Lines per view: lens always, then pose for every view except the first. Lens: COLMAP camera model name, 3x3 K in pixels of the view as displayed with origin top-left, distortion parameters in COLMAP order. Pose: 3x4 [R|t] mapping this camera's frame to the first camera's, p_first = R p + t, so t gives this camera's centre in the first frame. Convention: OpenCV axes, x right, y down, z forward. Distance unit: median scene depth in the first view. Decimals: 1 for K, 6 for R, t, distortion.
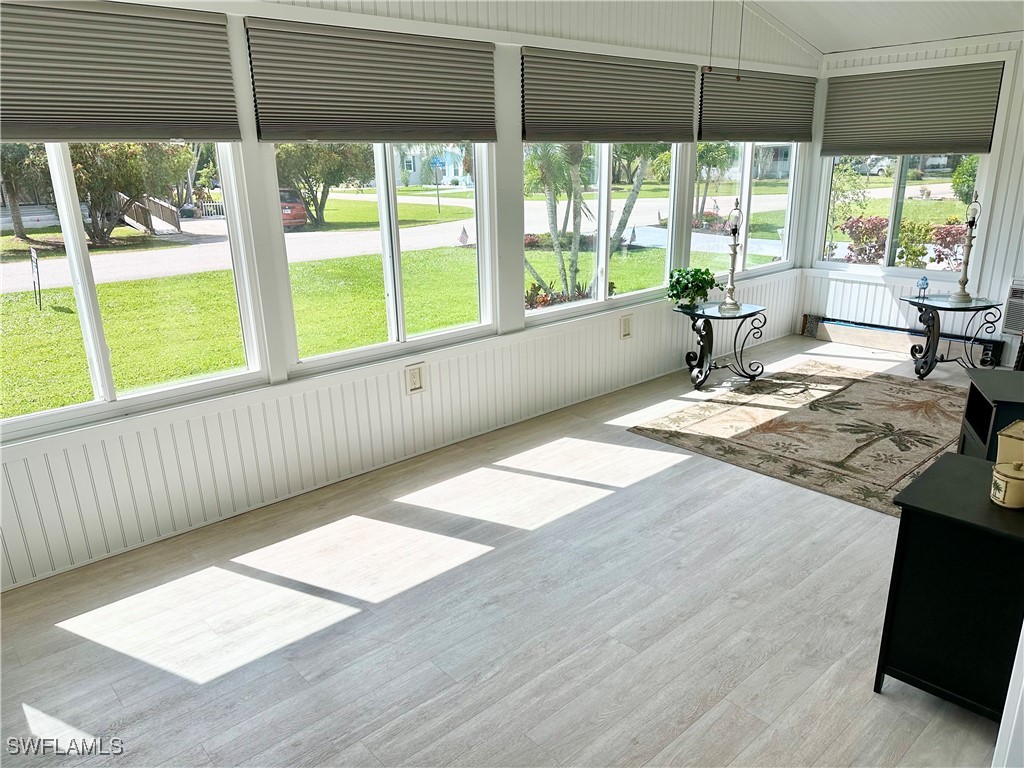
lens RADIAL K [[712.9, 0, 504.6], [0, 712.9, 388.5], [0, 0, 1]] dist [0.068866, -0.090669]
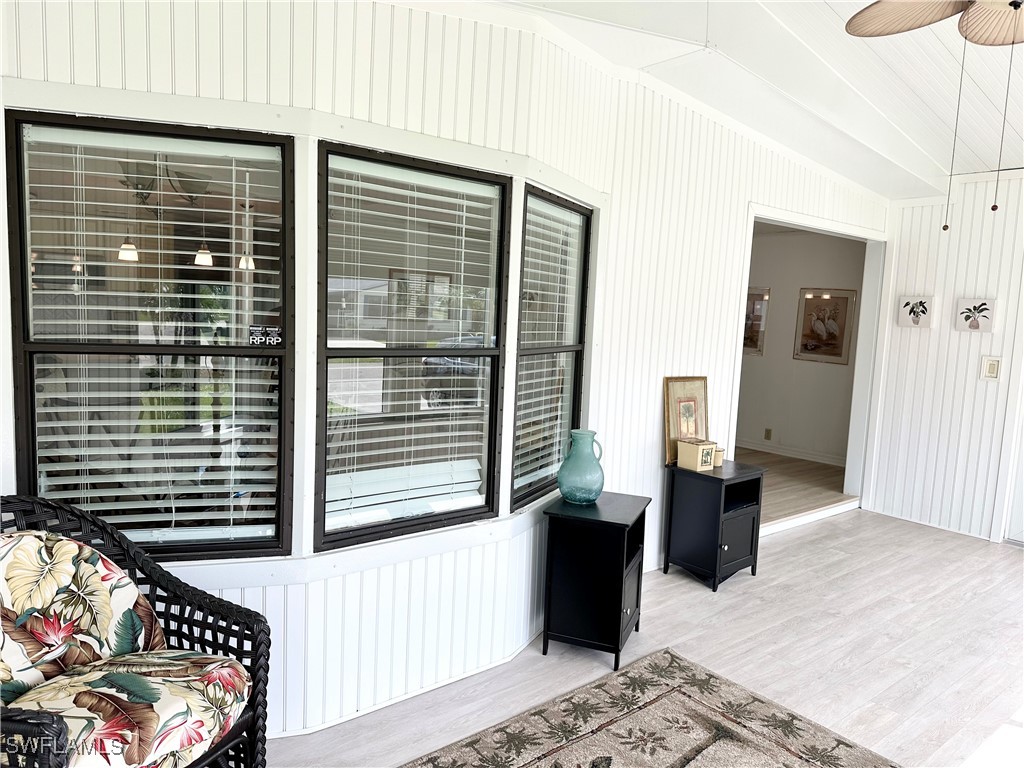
lens RADIAL K [[712.9, 0, 513.5], [0, 712.9, 374.7], [0, 0, 1]] dist [0.068866, -0.090669]
pose [[-0.999257, -0.028846, 0.025564, 0.708454], [-0.016644, 0.921156, 0.388838, -0.512452], [-0.034765, 0.388124, -0.920951, 1.631472]]
